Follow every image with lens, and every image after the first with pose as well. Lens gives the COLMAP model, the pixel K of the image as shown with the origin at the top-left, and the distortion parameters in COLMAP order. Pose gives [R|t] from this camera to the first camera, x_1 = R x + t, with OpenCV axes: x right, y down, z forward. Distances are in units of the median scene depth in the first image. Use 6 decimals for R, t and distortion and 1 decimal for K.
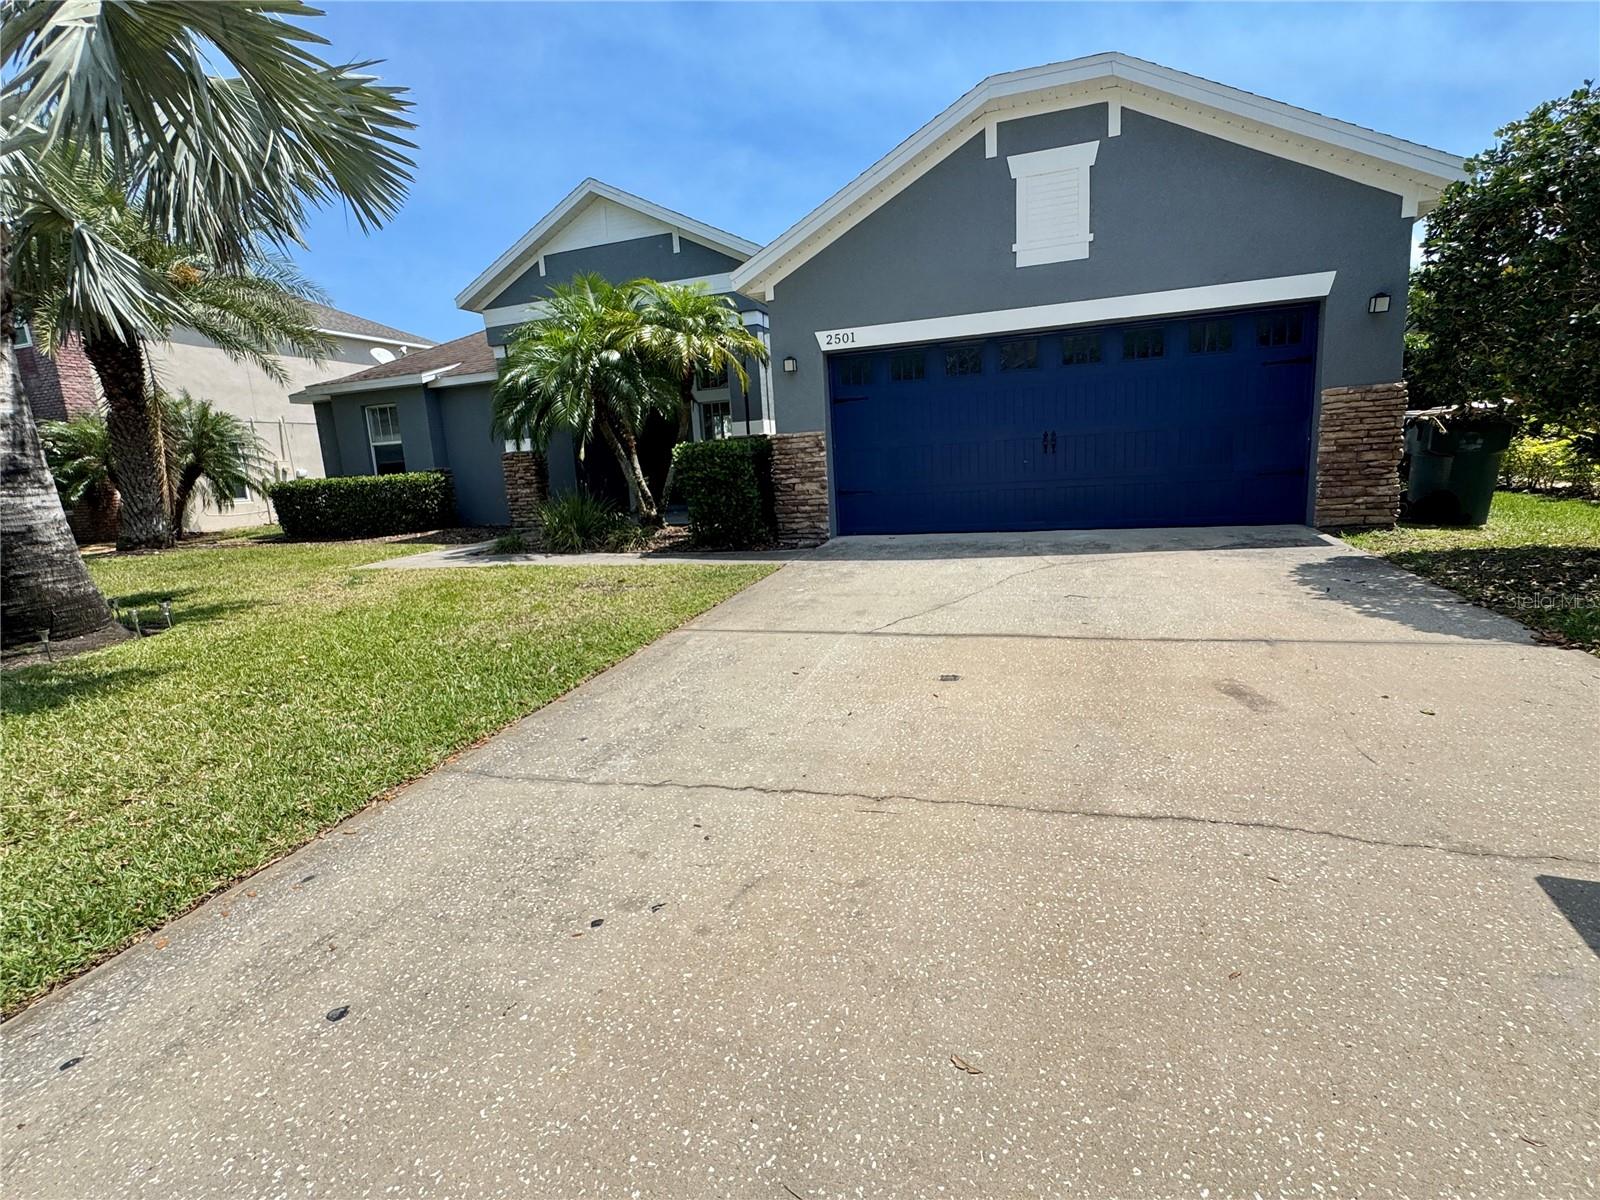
lens RADIAL K [[741.7, 0, 798.2], [0, 741.7, 599.7], [0, 0, 1]] dist [-0.003285, -0.000378]
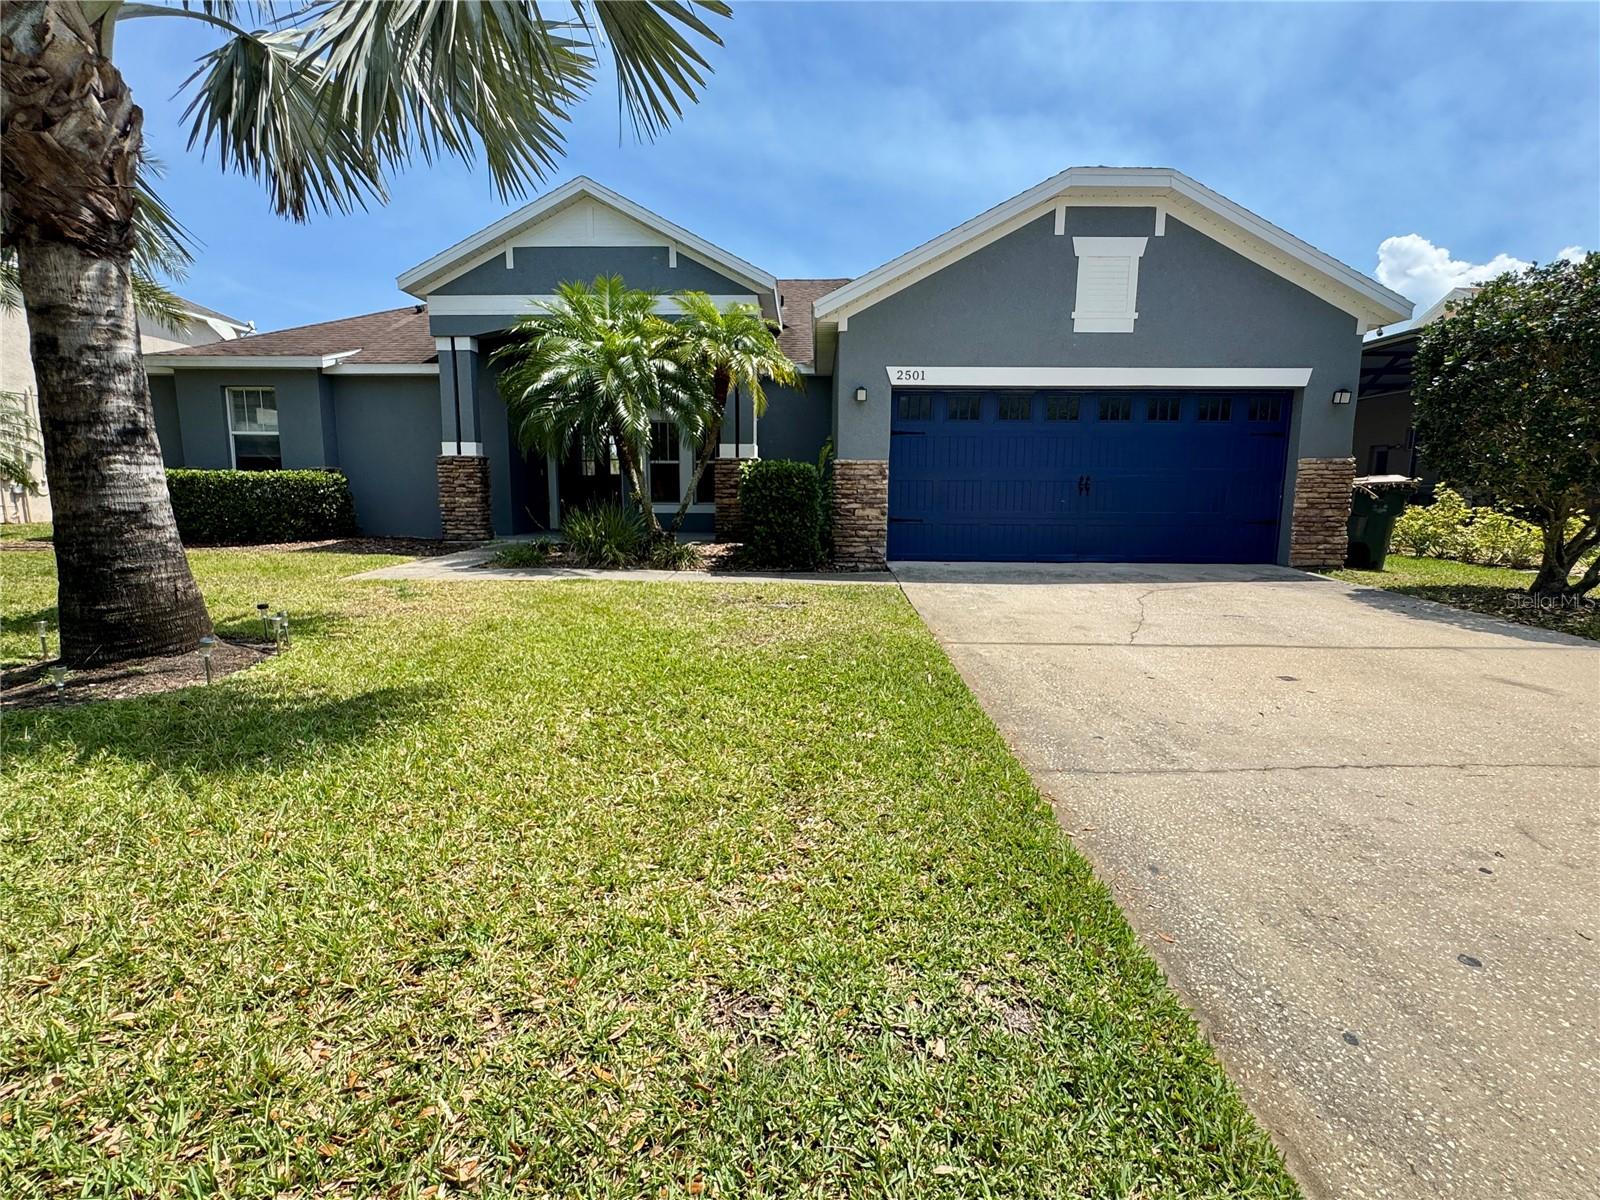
lens RADIAL K [[741.7, 0, 793.7], [0, 741.7, 600.6], [0, 0, 1]] dist [-0.003285, -0.000378]
pose [[0.952316, 0.020125, 0.304448, -0.456223], [-0.006962, 0.998996, -0.044261, 0.019864], [-0.305033, 0.040031, 0.951500, 0.058264]]
